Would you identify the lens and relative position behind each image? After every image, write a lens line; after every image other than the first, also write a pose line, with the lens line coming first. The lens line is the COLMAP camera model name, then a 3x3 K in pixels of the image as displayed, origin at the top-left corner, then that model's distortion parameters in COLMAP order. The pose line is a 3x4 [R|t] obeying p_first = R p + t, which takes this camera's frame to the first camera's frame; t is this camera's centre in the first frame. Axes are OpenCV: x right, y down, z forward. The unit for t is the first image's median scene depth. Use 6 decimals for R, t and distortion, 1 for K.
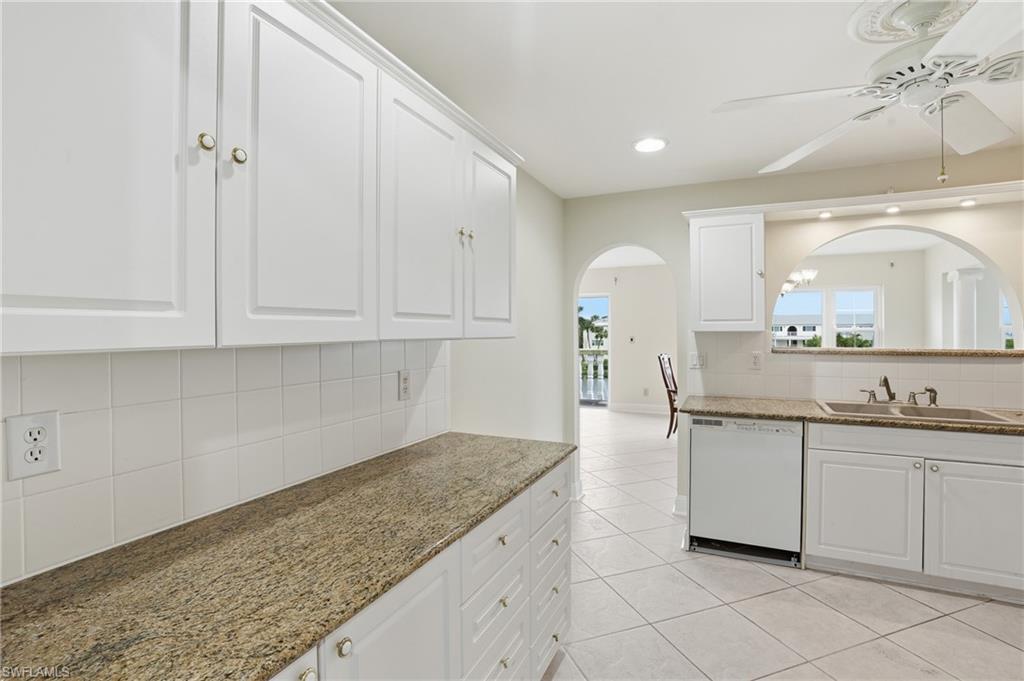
lens RADIAL K [[479.4, 0, 506.1], [0, 479.4, 334.3], [0, 0, 1]] dist [-0.069489, 0.025252]
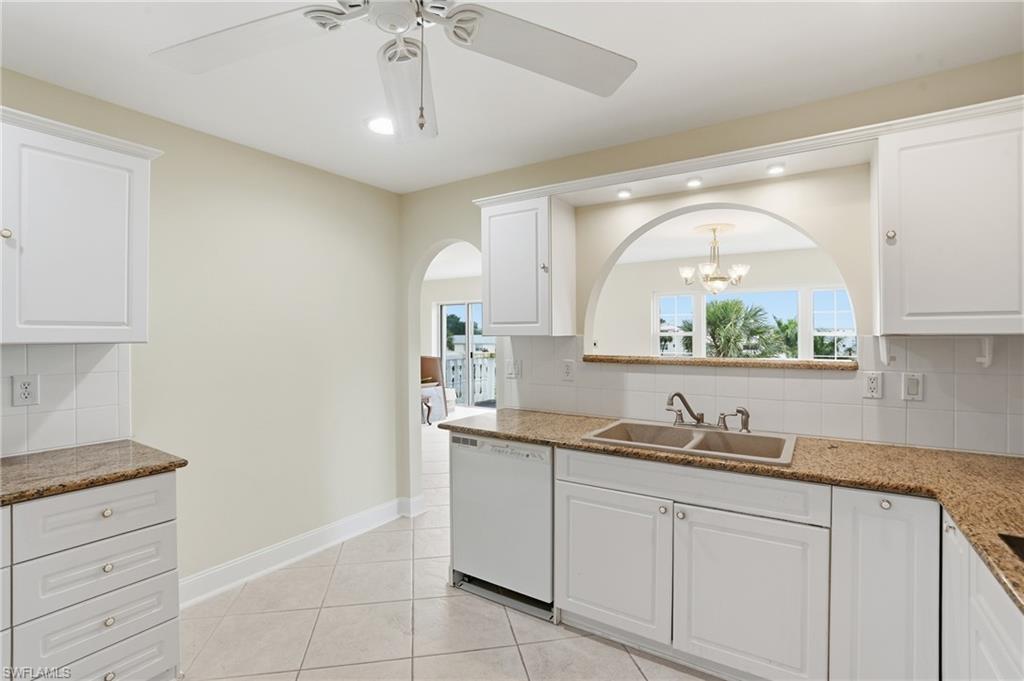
lens RADIAL K [[479.4, 0, 506.1], [0, 479.4, 334.3], [0, 0, 1]] dist [-0.069489, 0.025252]
pose [[0.990893, 0.002248, -0.134635, 0.631502], [-0.003256, 0.999968, -0.007266, -0.002592], [0.134615, 0.007638, 0.990869, 0.150555]]
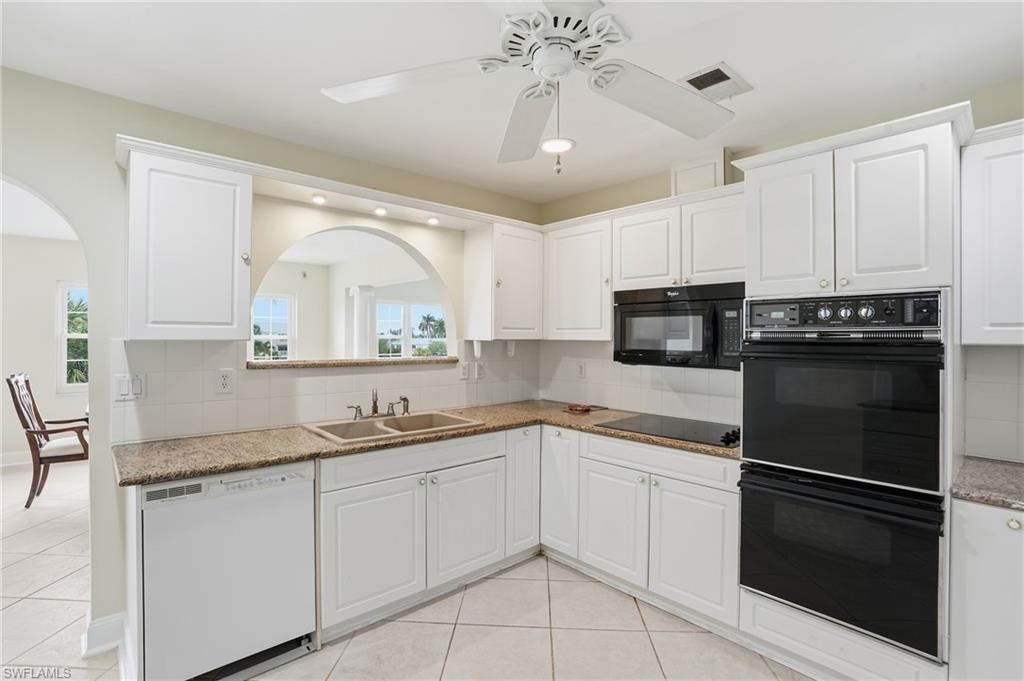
lens RADIAL K [[479.4, 0, 506.1], [0, 479.4, 334.3], [0, 0, 1]] dist [-0.069489, 0.025252]
pose [[0.377938, 0.012487, 0.925747, 0.038998], [0.000801, 0.999904, -0.013815, -0.005258], [-0.925830, 0.005963, 0.377892, 0.397101]]
